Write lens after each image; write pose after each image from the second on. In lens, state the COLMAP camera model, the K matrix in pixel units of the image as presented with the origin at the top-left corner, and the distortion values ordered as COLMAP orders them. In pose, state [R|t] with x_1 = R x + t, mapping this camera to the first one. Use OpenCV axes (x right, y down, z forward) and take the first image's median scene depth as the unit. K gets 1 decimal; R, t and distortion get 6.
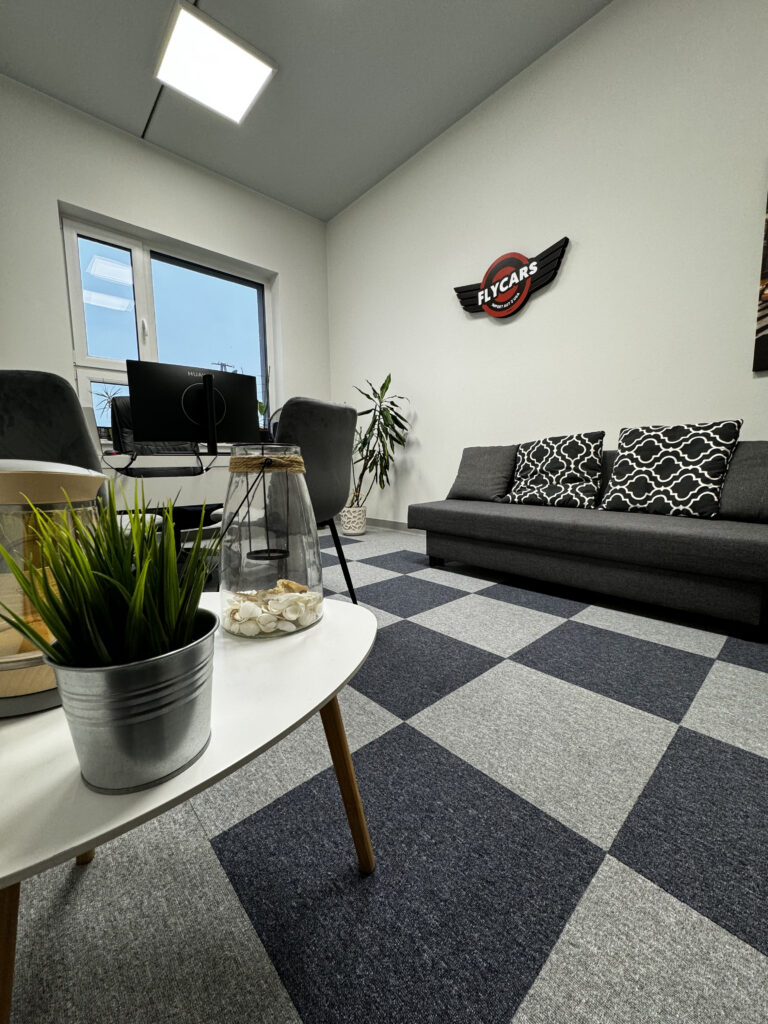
lens RADIAL K [[405.6, 0, 385.5], [0, 405.6, 507.2], [0, 0, 1]] dist [0.000567, 0.000798]
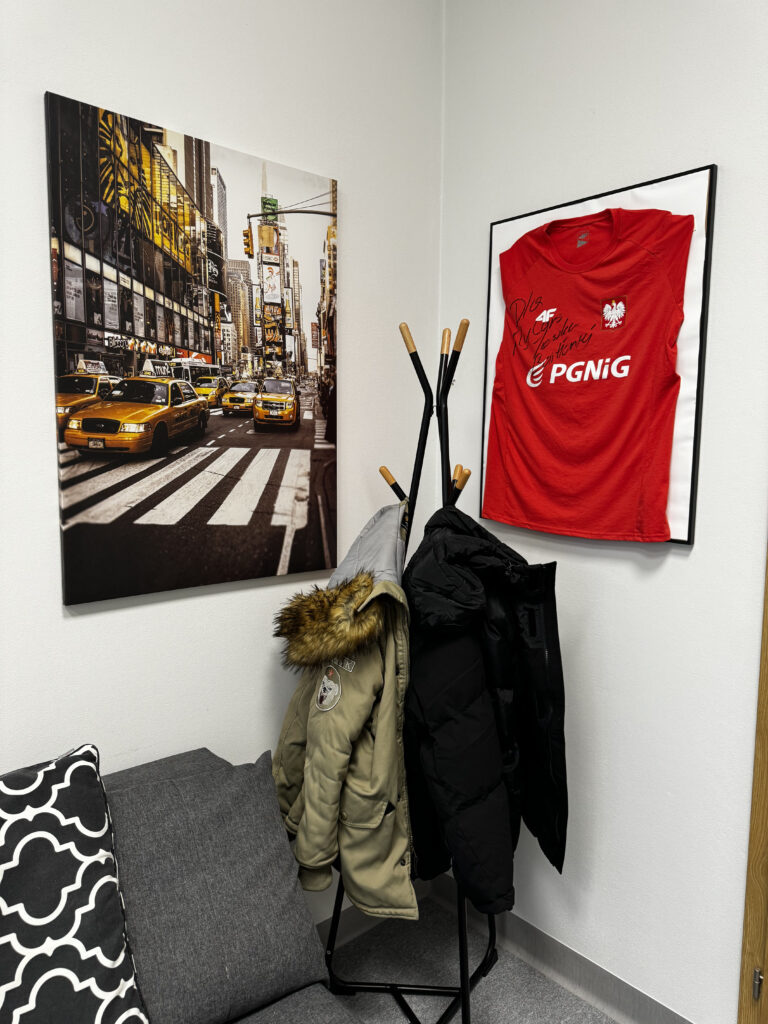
lens RADIAL K [[725.6, 0, 386.2], [0, 725.6, 516.3], [0, 0, 1]] dist [0.034981, -0.032887]
pose [[0.013352, -0.079743, 0.996726, 0.126669], [0.104848, 0.991431, 0.077915, -0.318763], [-0.994399, 0.103464, 0.021599, 0.463624]]
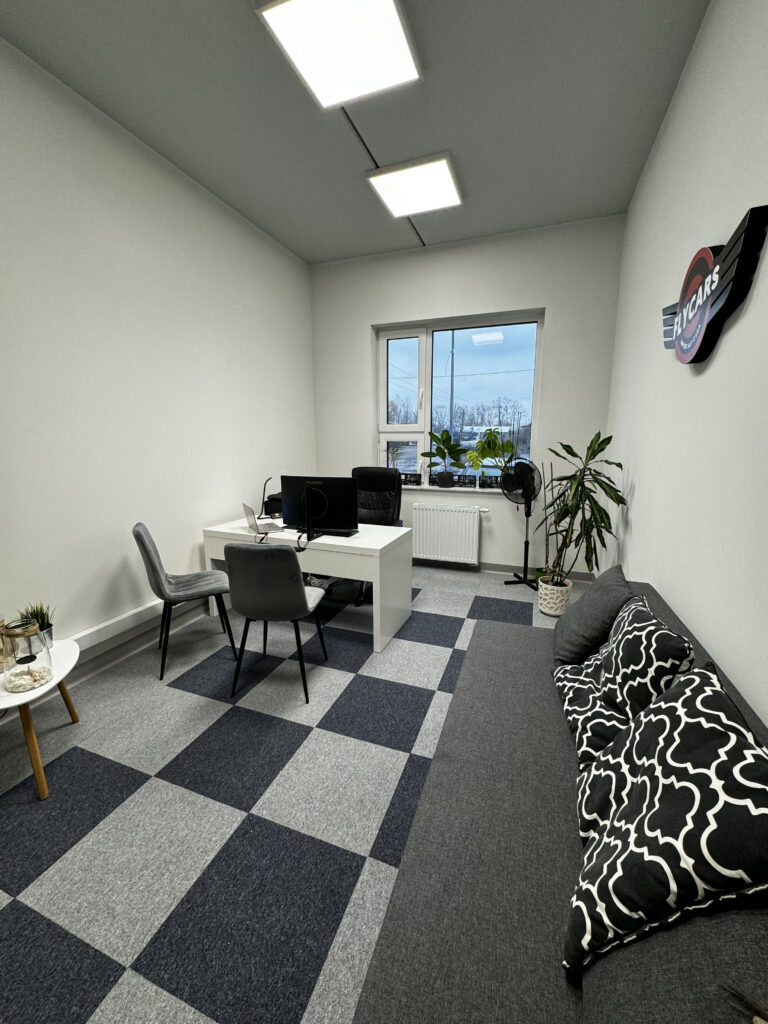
lens RADIAL K [[405.6, 0, 387.9], [0, 405.6, 505.7], [0, 0, 1]] dist [0.000567, 0.000798]
pose [[0.459002, 0.162841, -0.873384, 0.654938], [-0.095490, 0.986407, 0.133729, -0.325579], [0.883289, 0.022018, 0.468312, 0.394051]]
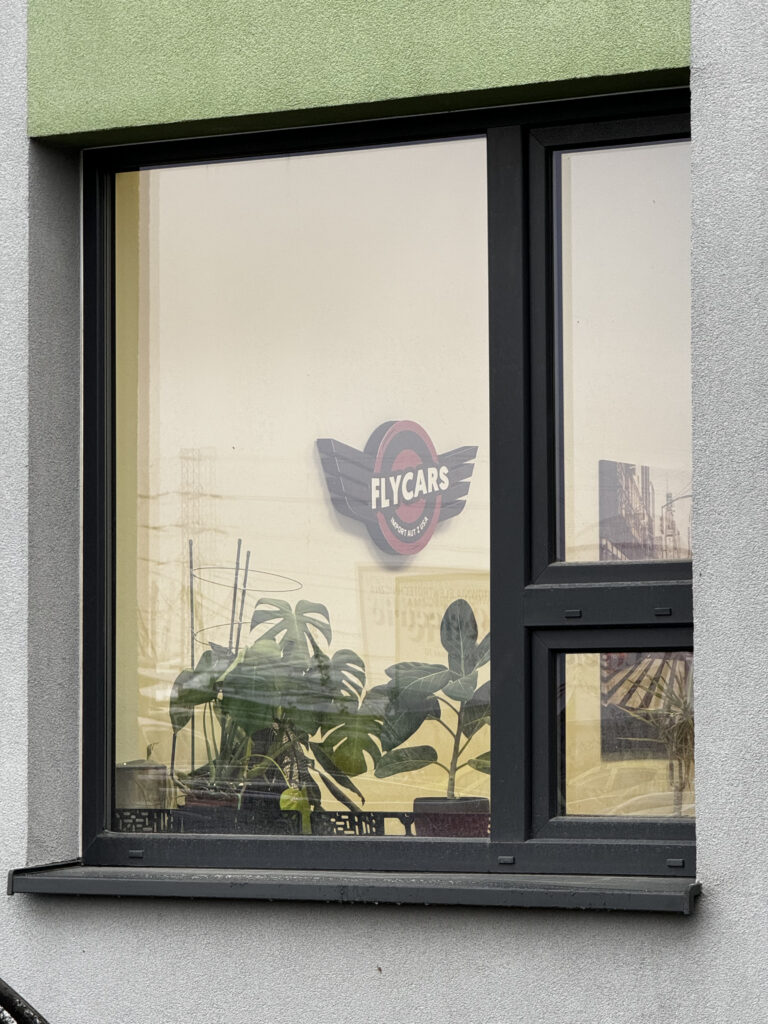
lens RADIAL K [[3631.7, 0, 376.8], [0, 3631.7, 509.9], [0, 0, 1]] dist [0.301718, 0.000000]
pose [[-0.290160, 0.074691, 0.954059, -3.431429], [0.116846, 0.992255, -0.042145, -0.375185], [-0.949818, 0.099249, -0.296640, 2.223558]]
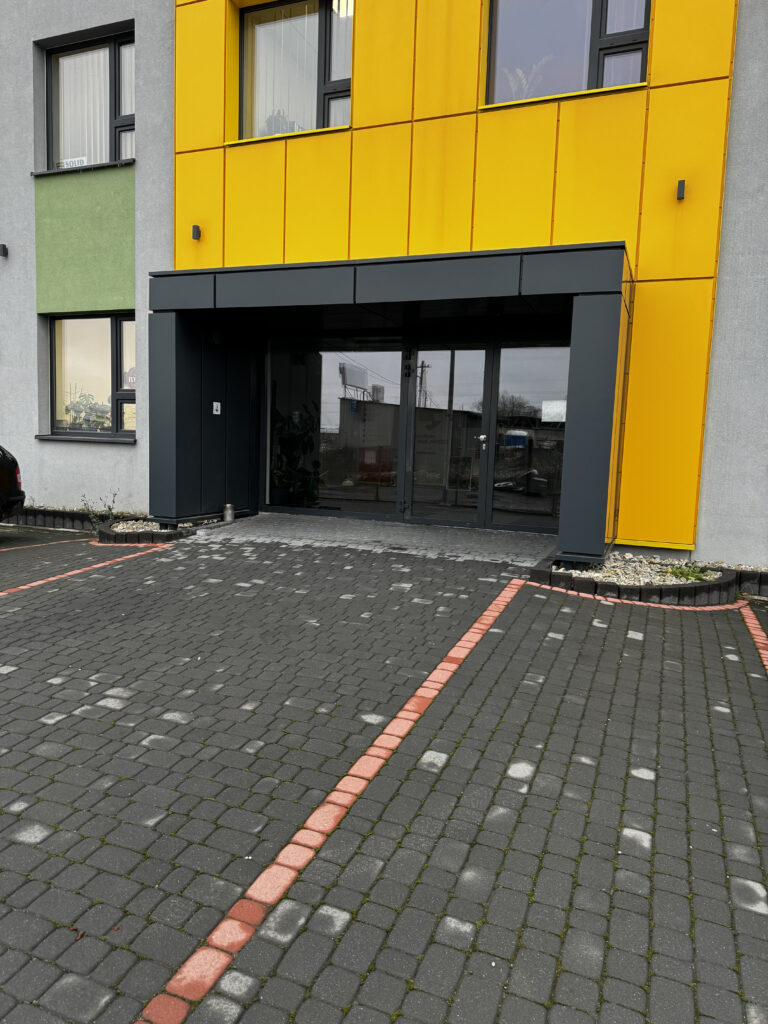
lens RADIAL K [[725.6, 0, 382.8], [0, 725.6, 515.4], [0, 0, 1]] dist [0.034981, -0.032887]
pose [[-0.441816, -0.086500, 0.892925, -4.451035], [0.075155, 0.988273, 0.132923, -0.220736], [-0.893952, 0.125836, -0.430134, 1.776088]]
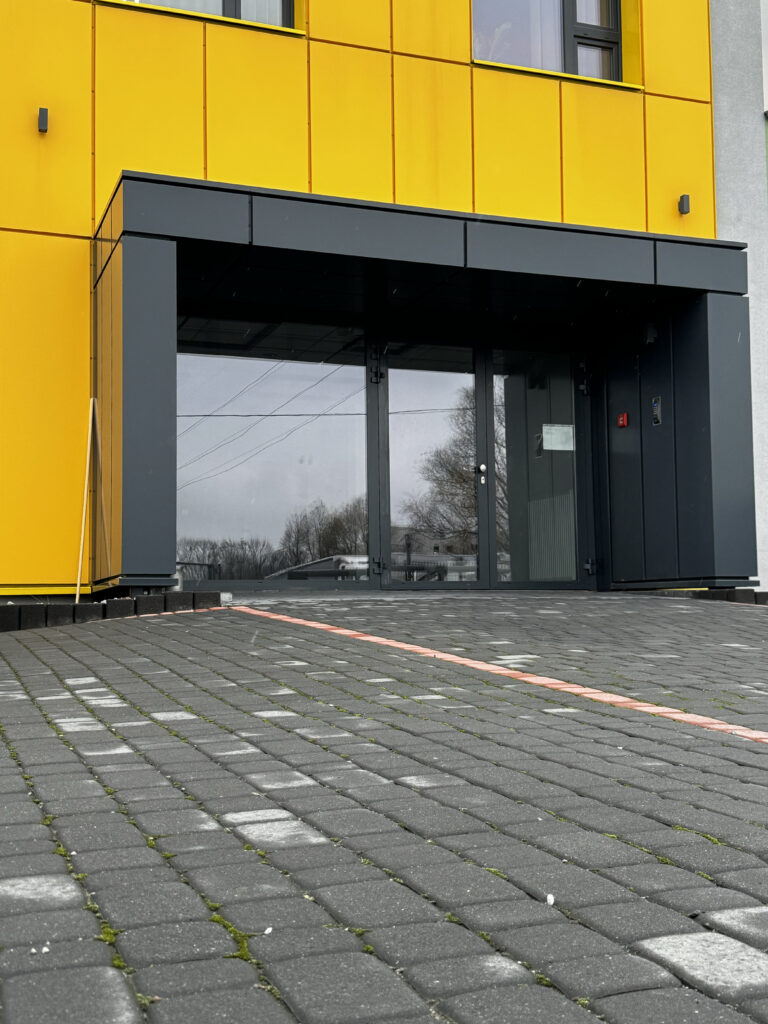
lens RADIAL K [[1195.2, 0, 380.5], [0, 1195.2, 522.4], [0, 0, 1]] dist [0.081238, 0.000000]
pose [[-0.930739, 0.057464, 0.361142, -3.181094], [0.069935, 0.997319, 0.021548, -0.065544], [-0.358935, 0.045313, -0.932262, 3.442064]]
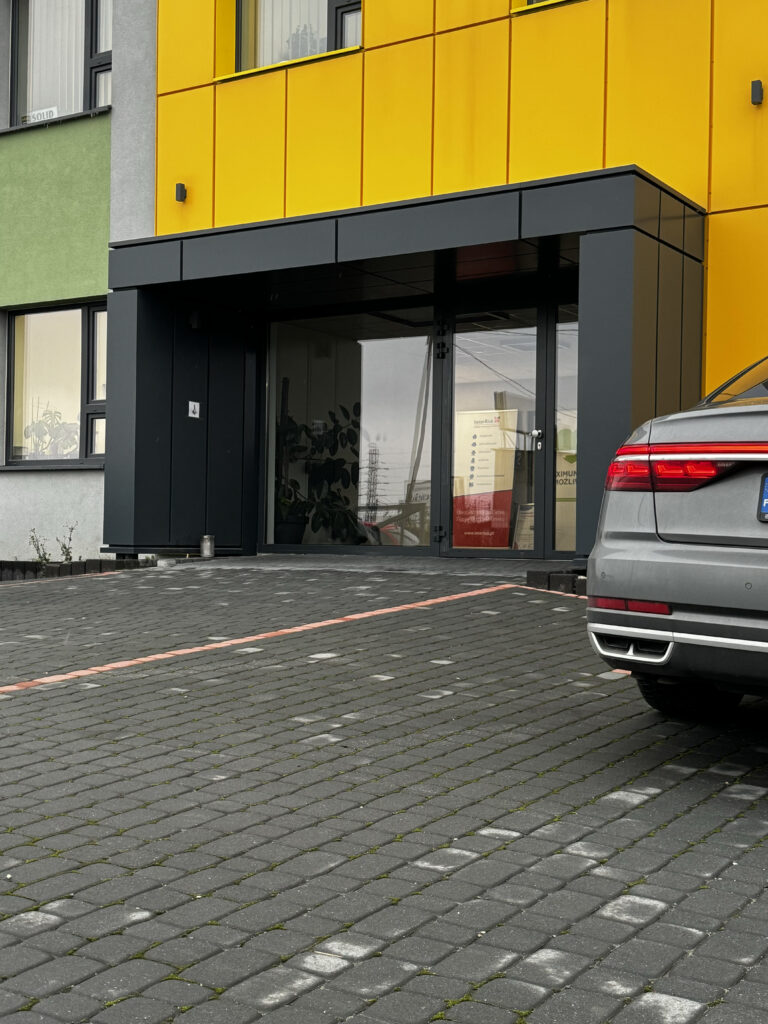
lens RADIAL K [[1332.9, 0, 391.4], [0, 1332.9, 522.0], [0, 0, 1]] dist [0.078237, 0.000000]
pose [[-0.266863, 0.029030, 0.963297, -5.536603], [0.099090, 0.995075, -0.002537, 0.077575], [-0.958627, 0.094776, -0.268425, 1.634605]]
